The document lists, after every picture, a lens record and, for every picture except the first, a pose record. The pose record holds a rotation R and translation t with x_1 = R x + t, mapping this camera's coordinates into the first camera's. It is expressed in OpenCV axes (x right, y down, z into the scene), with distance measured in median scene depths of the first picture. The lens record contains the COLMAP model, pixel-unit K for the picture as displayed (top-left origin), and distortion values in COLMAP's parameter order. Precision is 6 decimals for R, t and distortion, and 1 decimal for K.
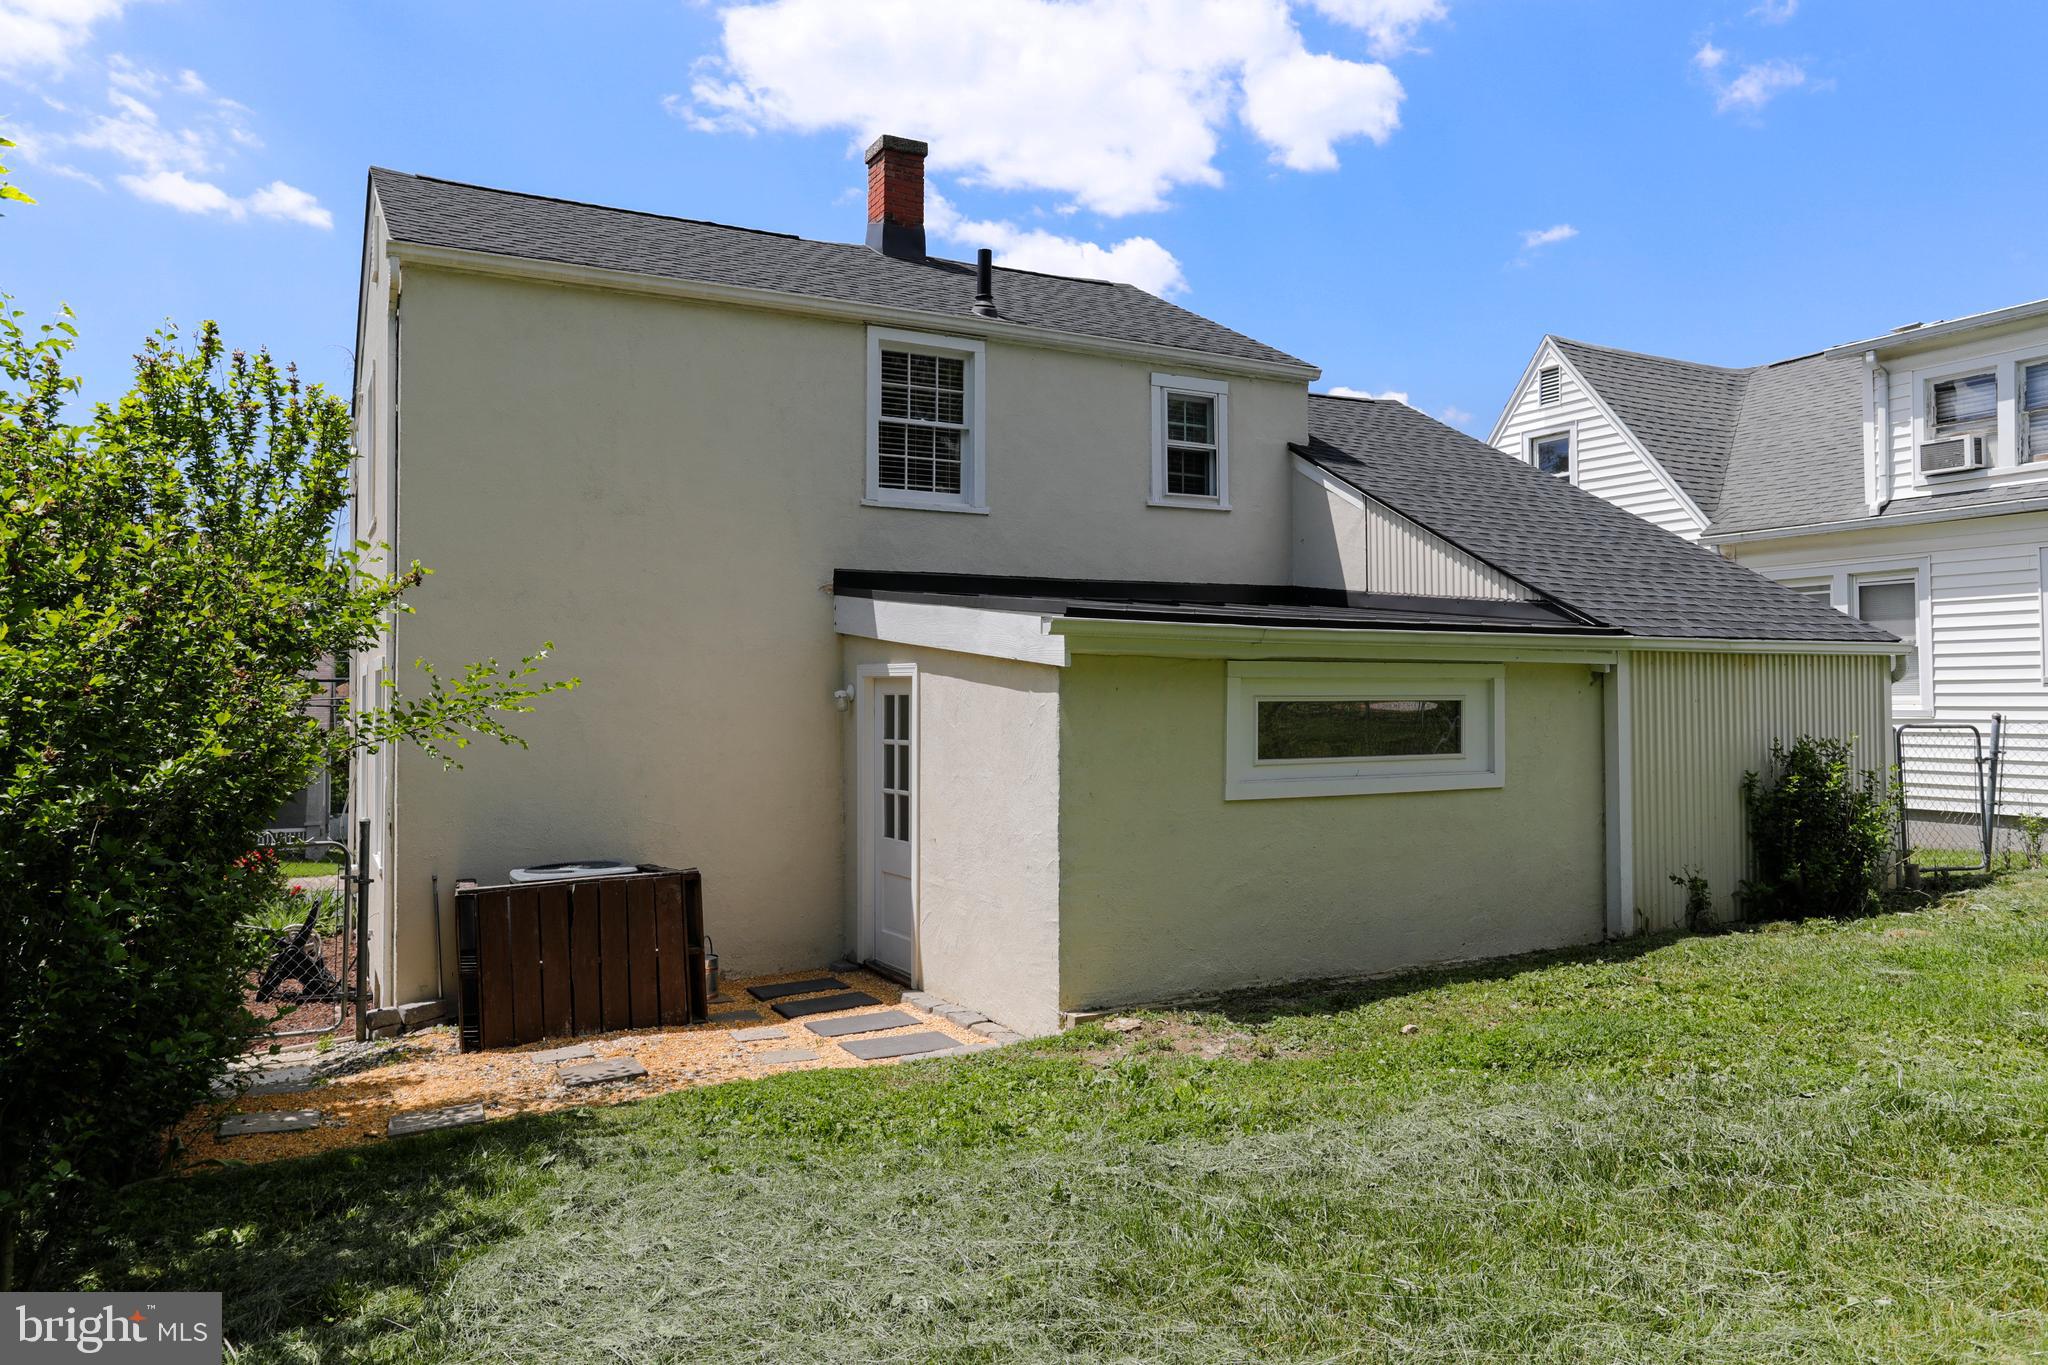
lens RADIAL K [[1409.0, 0, 1015.3], [0, 1409.0, 682.5], [0, 0, 1]] dist [-0.000832, 0.000297]
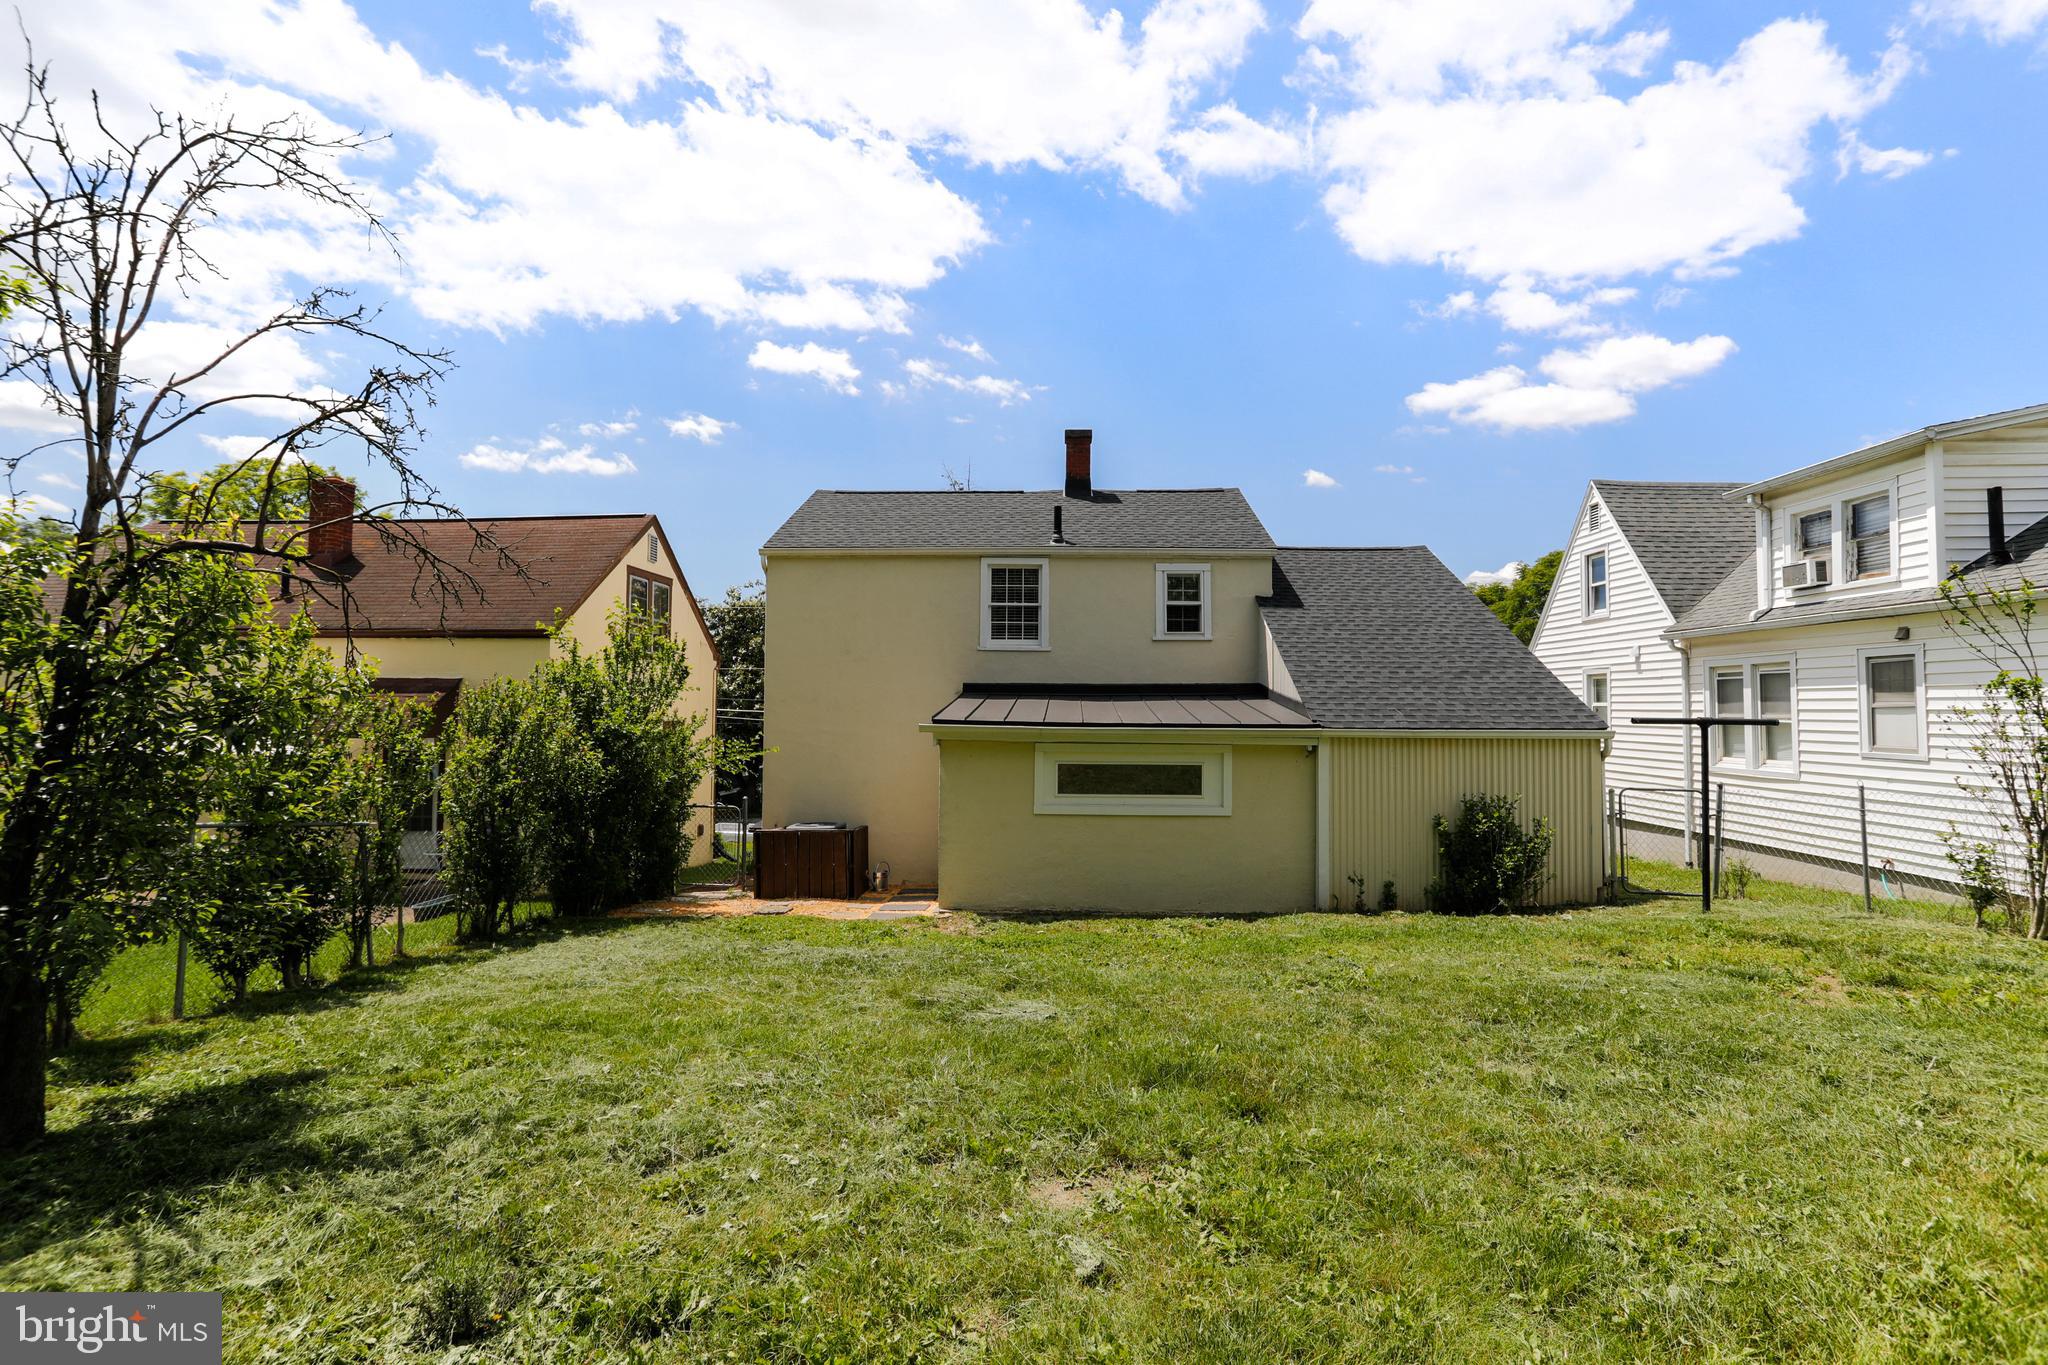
lens RADIAL K [[983.3, 0, 1007.5], [0, 983.3, 713.0], [0, 0, 1]] dist [-0.024881, 0.009754]
pose [[0.860209, 0.011697, -0.509807, 0.559464], [-0.003608, 0.999851, 0.016852, -0.054841], [0.509929, -0.012657, 0.860124, -0.140067]]
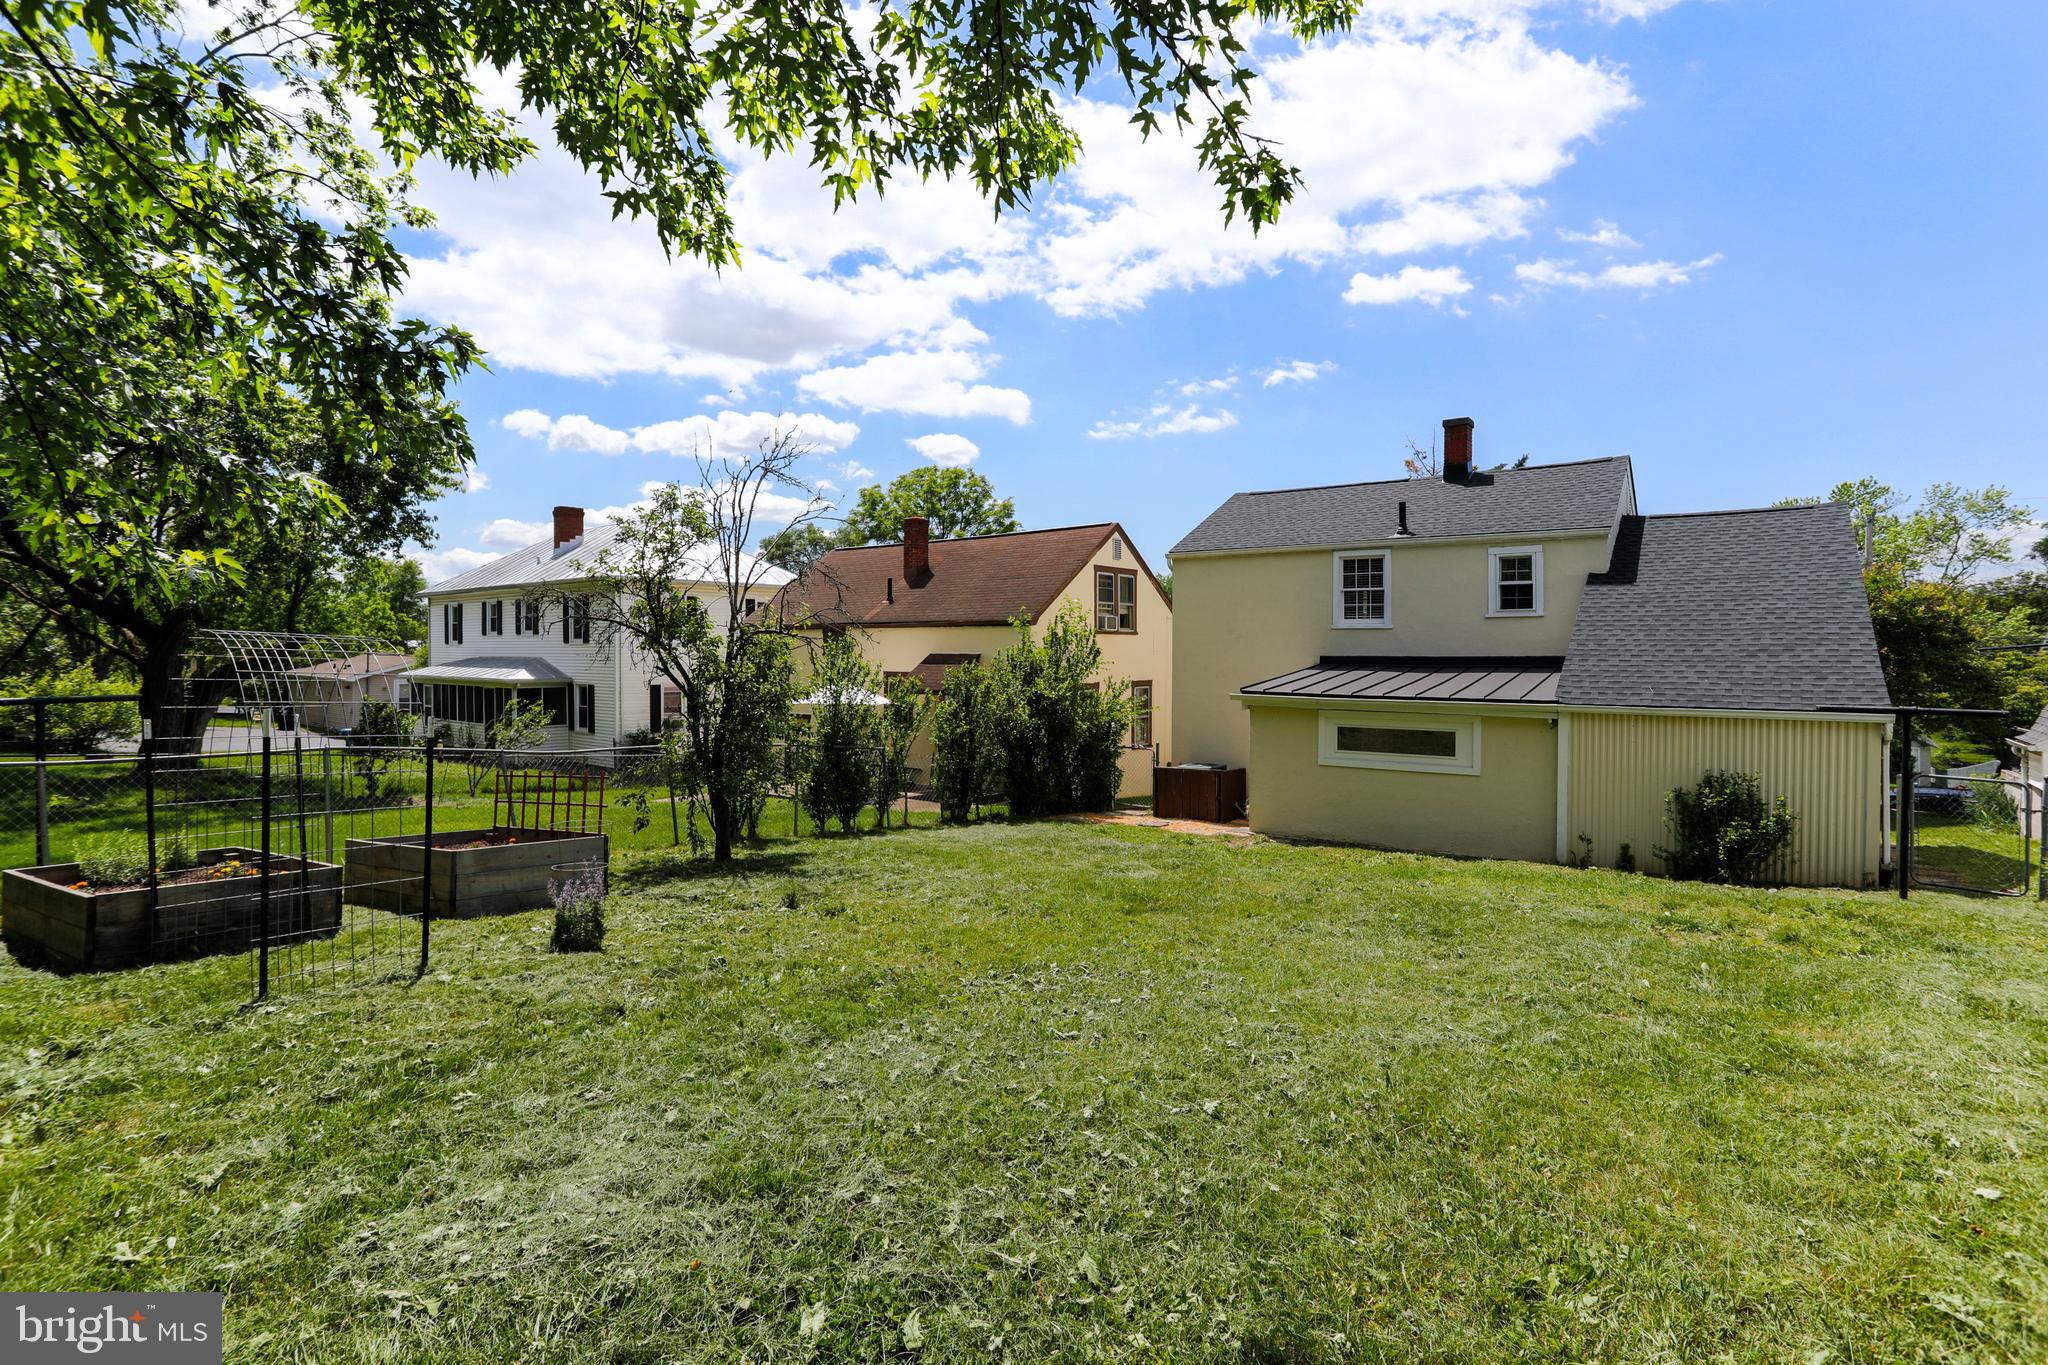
lens RADIAL K [[983.3, 0, 1028.8], [0, 983.3, 673.8], [0, 0, 1]] dist [-0.024881, 0.009754]
pose [[0.447070, 0.027139, -0.894087, 1.019459], [0.006602, 0.999412, 0.033637, -0.096743], [0.894475, -0.020941, 0.446628, -0.169598]]
